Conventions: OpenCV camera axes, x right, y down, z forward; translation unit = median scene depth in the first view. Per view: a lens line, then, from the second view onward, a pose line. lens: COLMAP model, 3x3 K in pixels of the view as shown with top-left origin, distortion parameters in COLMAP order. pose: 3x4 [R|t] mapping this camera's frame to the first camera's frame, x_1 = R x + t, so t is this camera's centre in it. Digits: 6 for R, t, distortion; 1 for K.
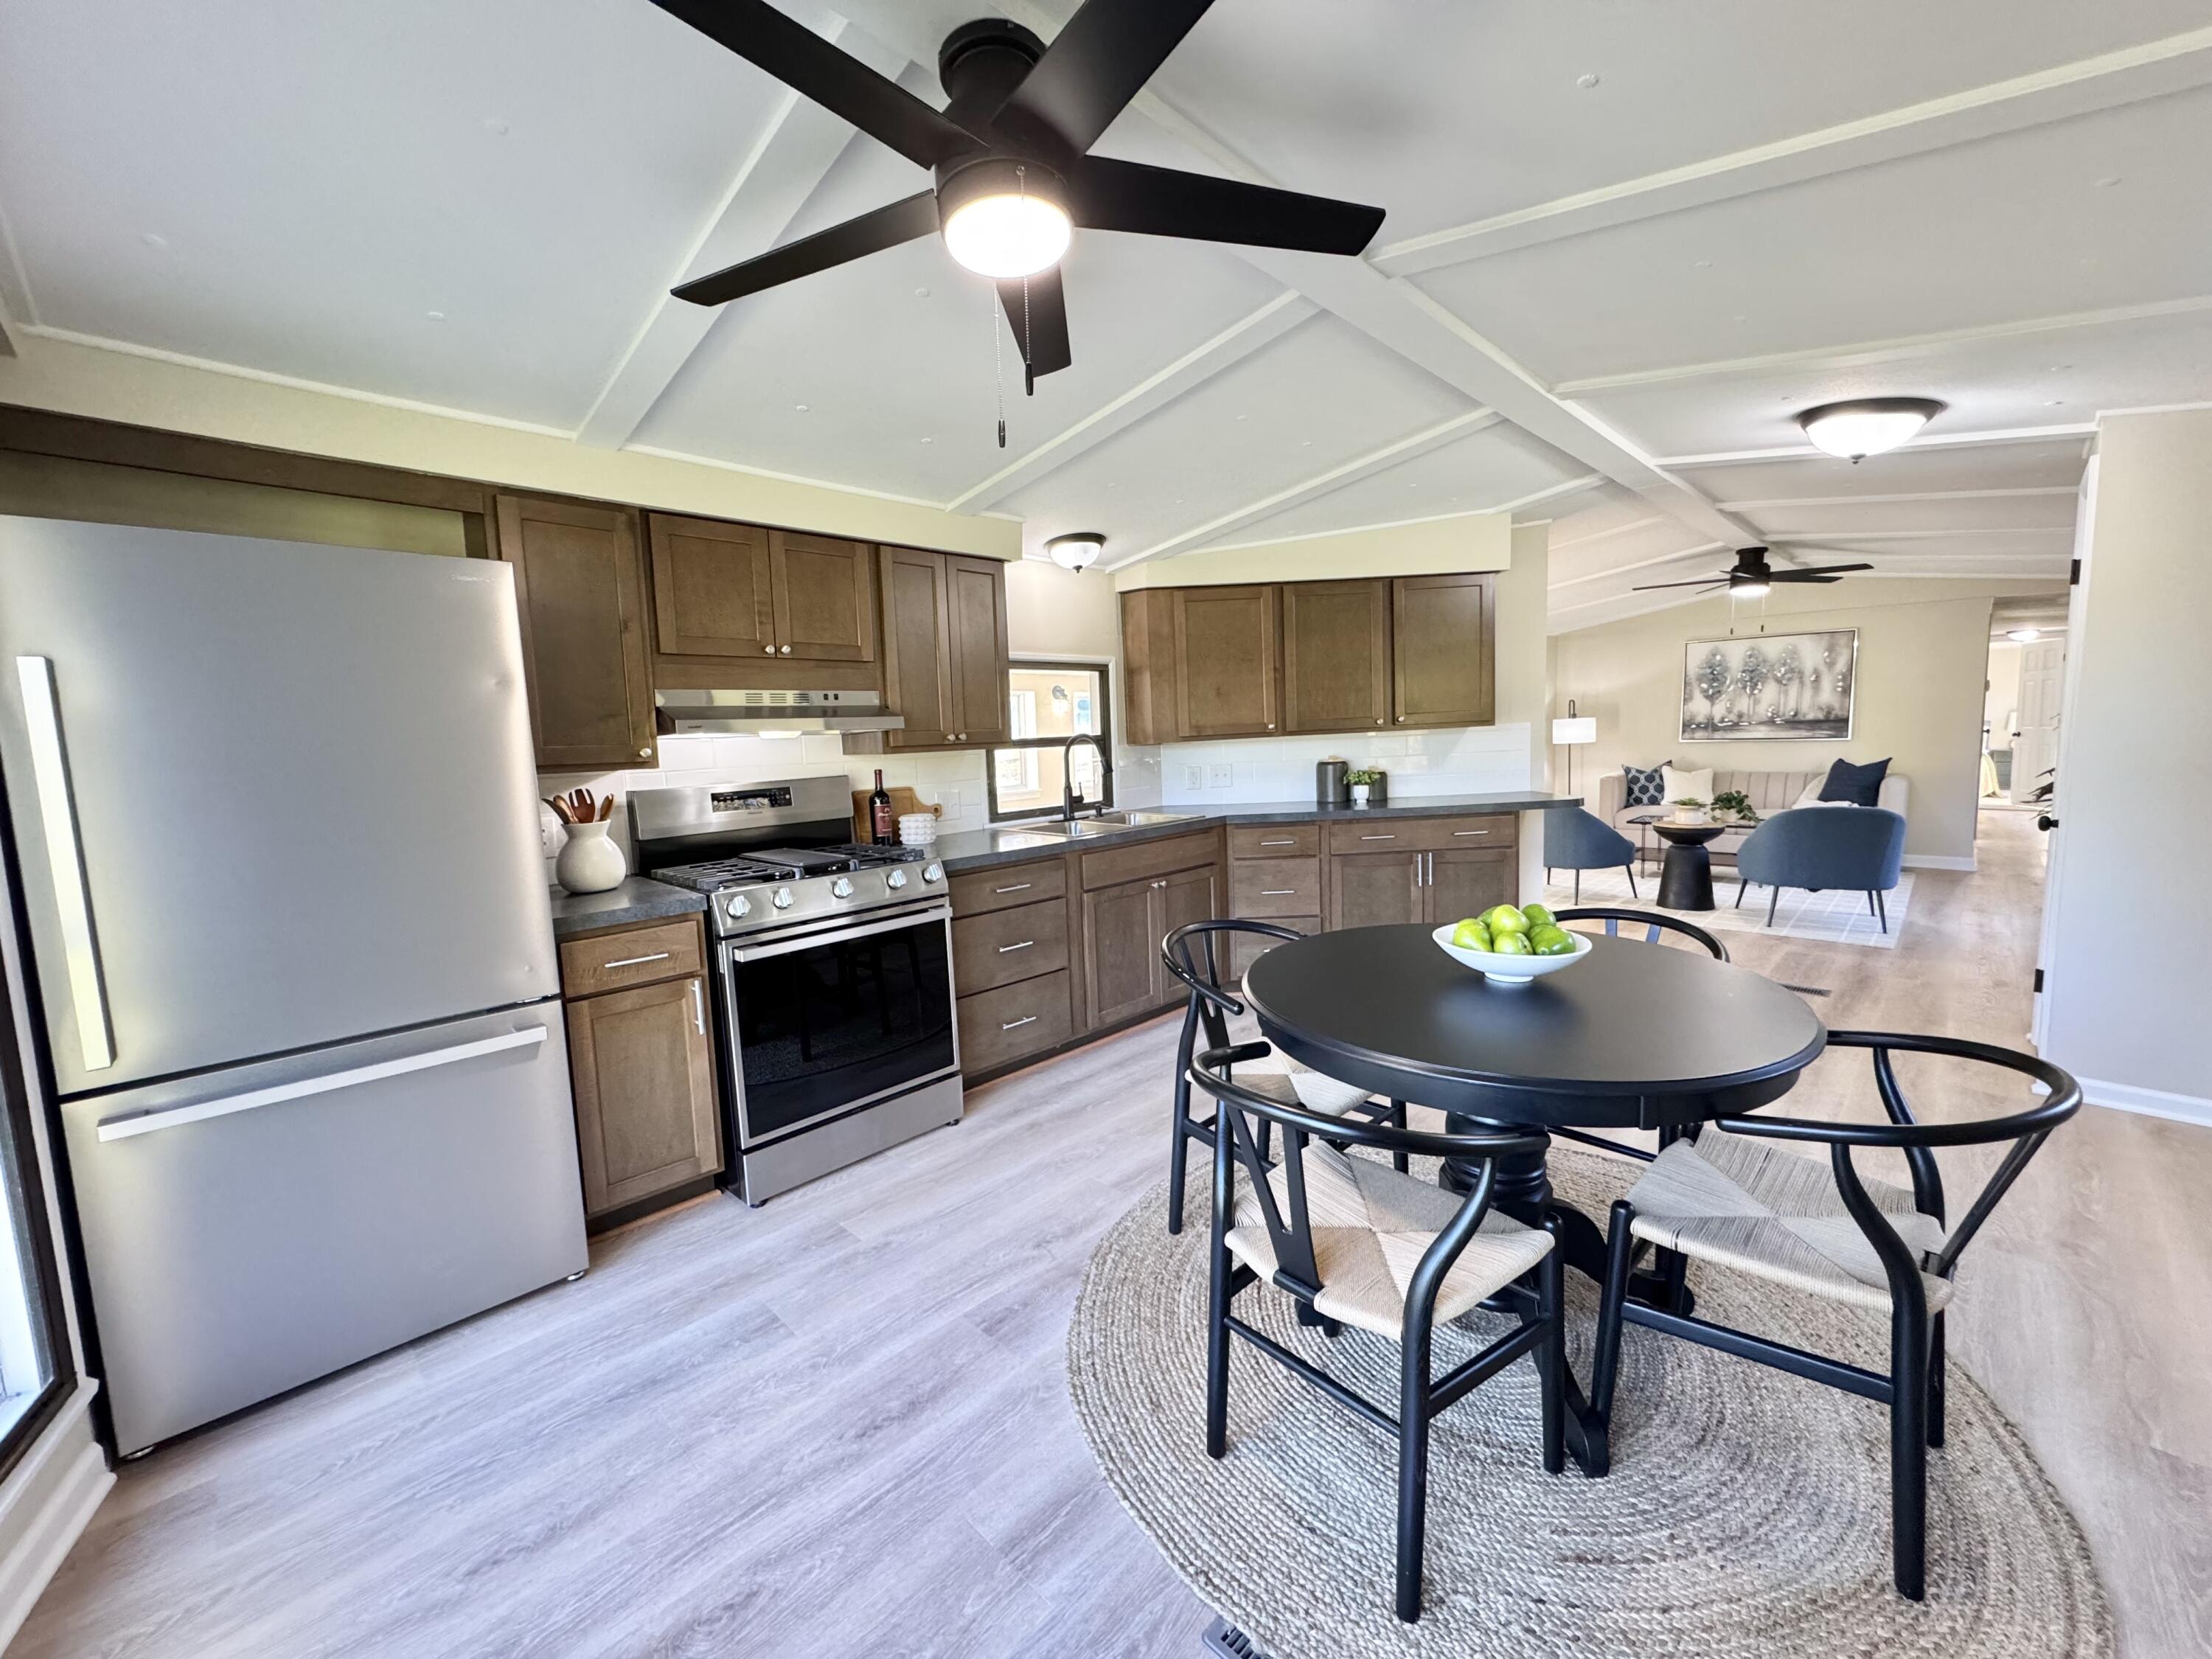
lens RADIAL K [[884.1, 0, 1107.2], [0, 884.1, 825.7], [0, 0, 1]] dist [0.001230, 0.000072]
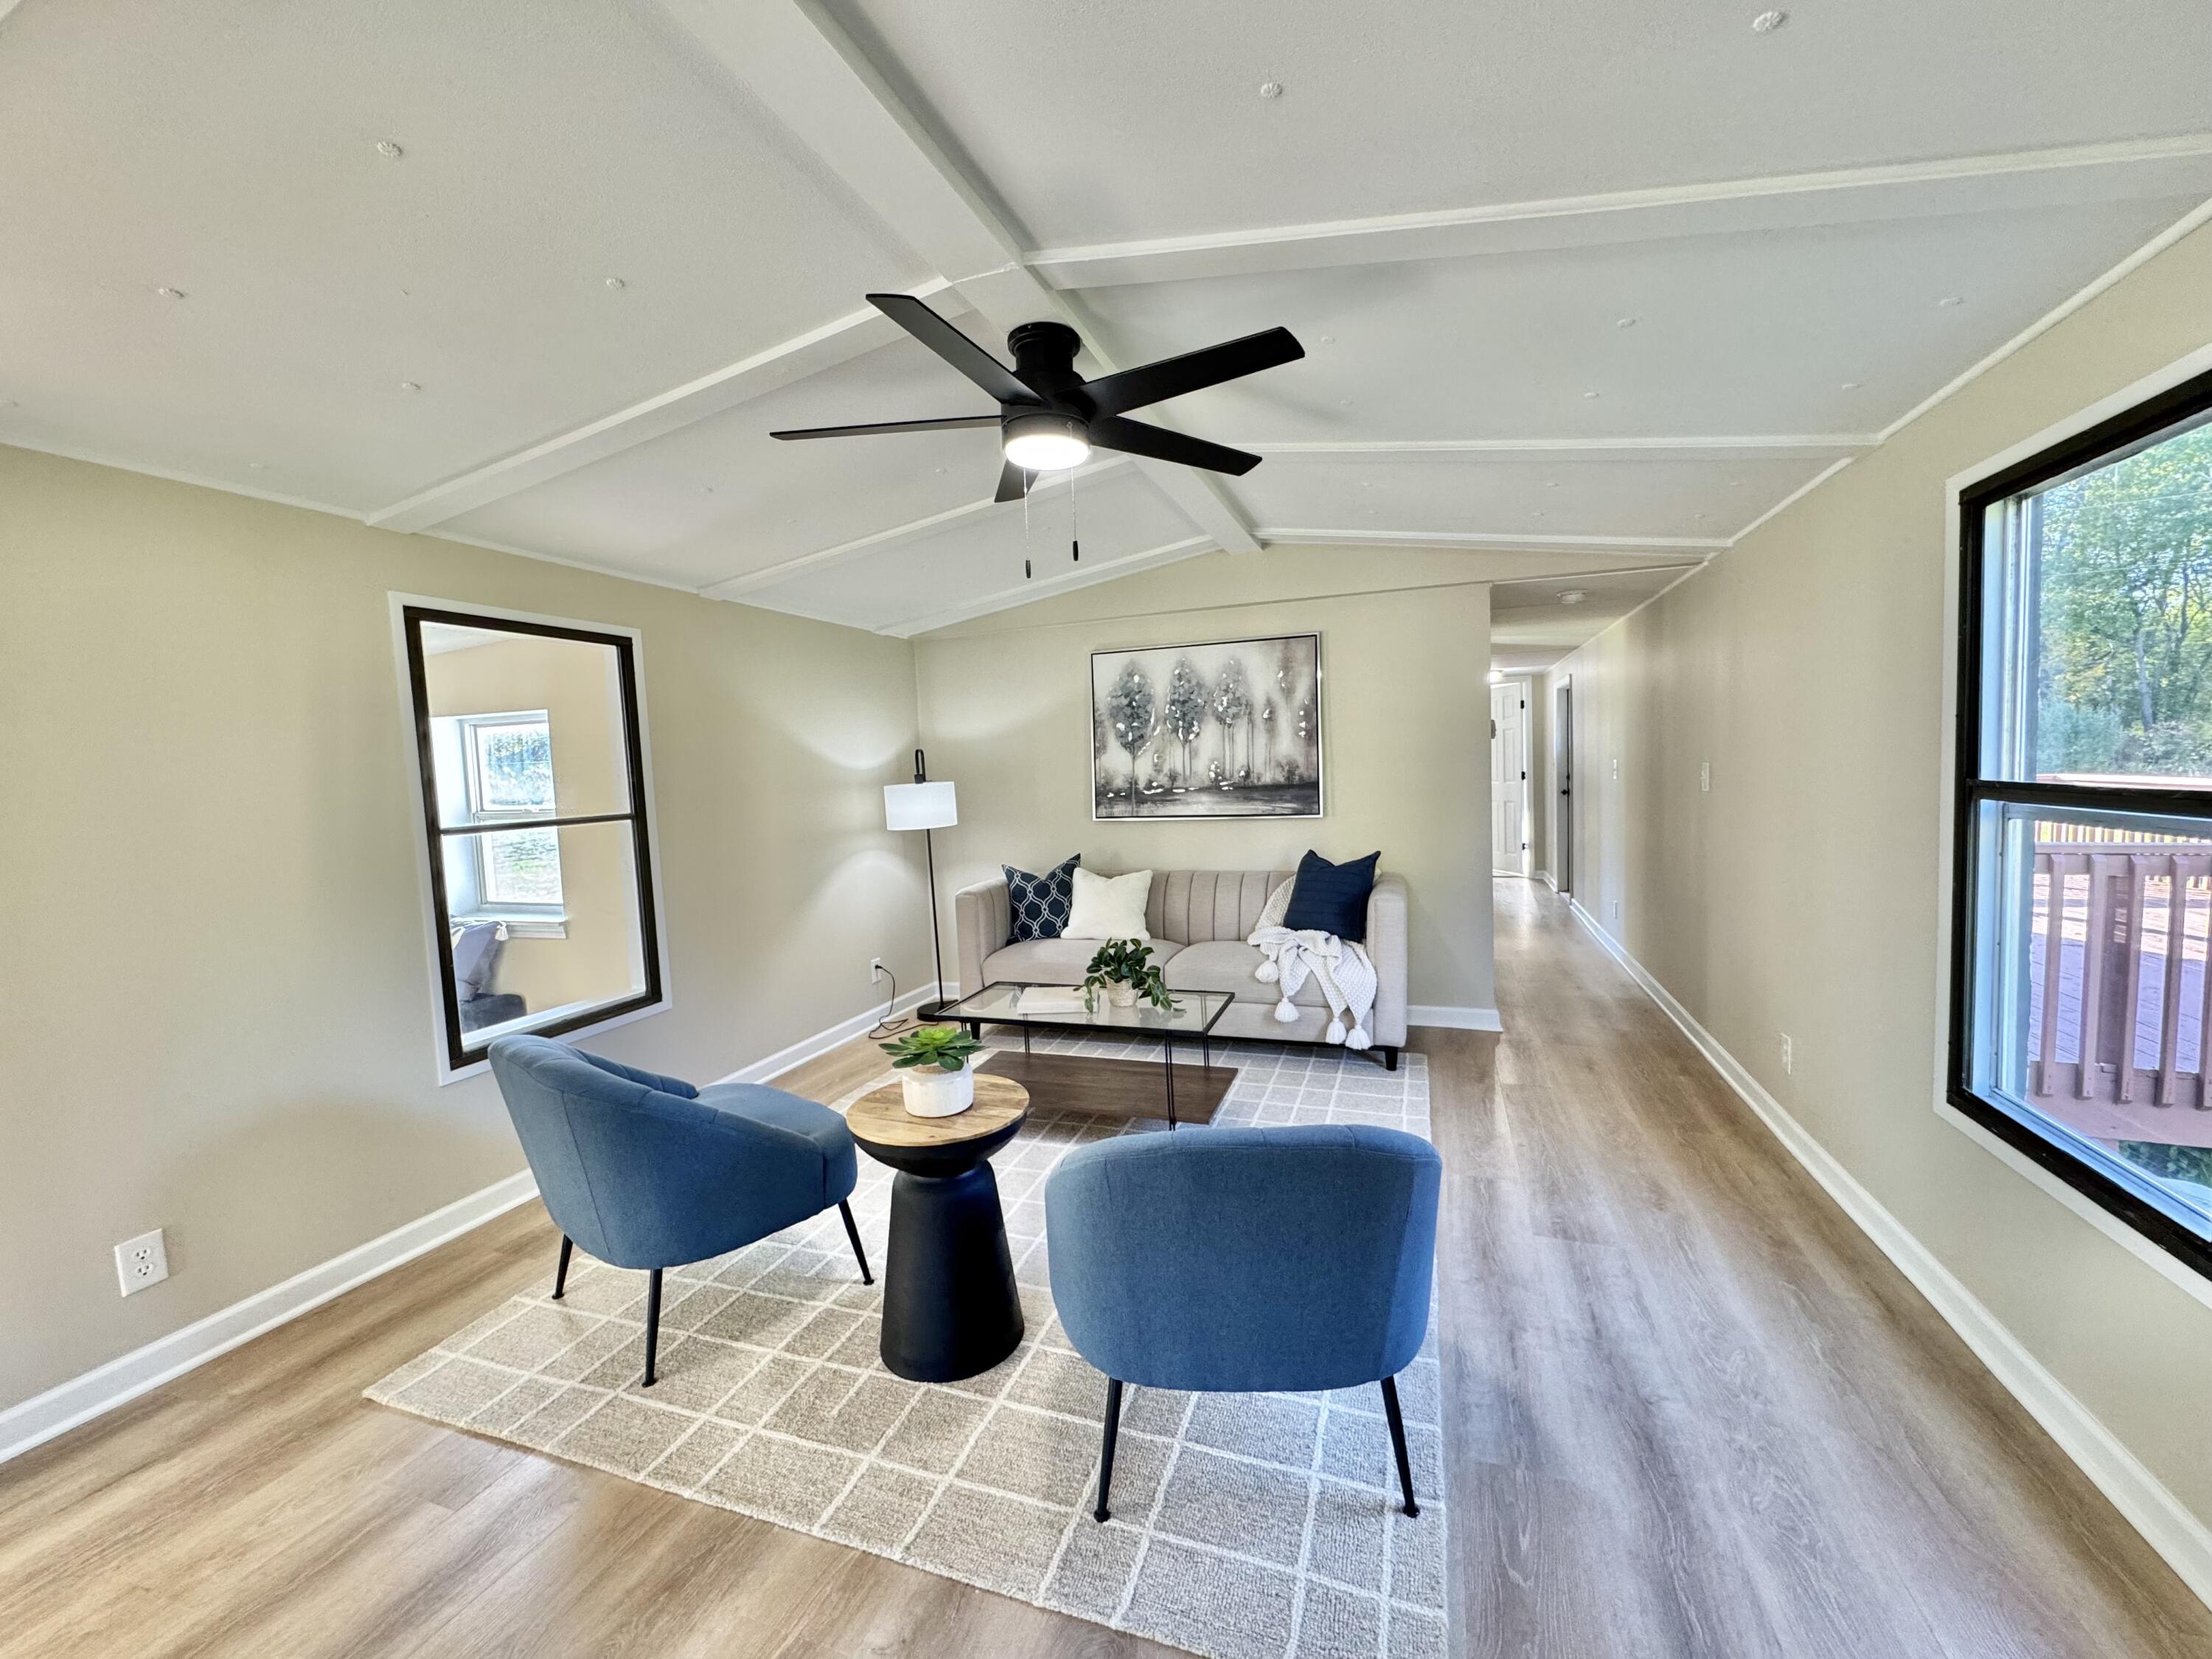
lens RADIAL K [[884.1, 0, 1106.3], [0, 884.1, 828.1], [0, 0, 1]] dist [0.001230, 0.000072]
pose [[0.910373, -0.036108, 0.412211, 0.449964], [0.056204, 0.997744, -0.036728, -0.074417], [-0.409955, 0.056604, 0.910348, 0.504898]]
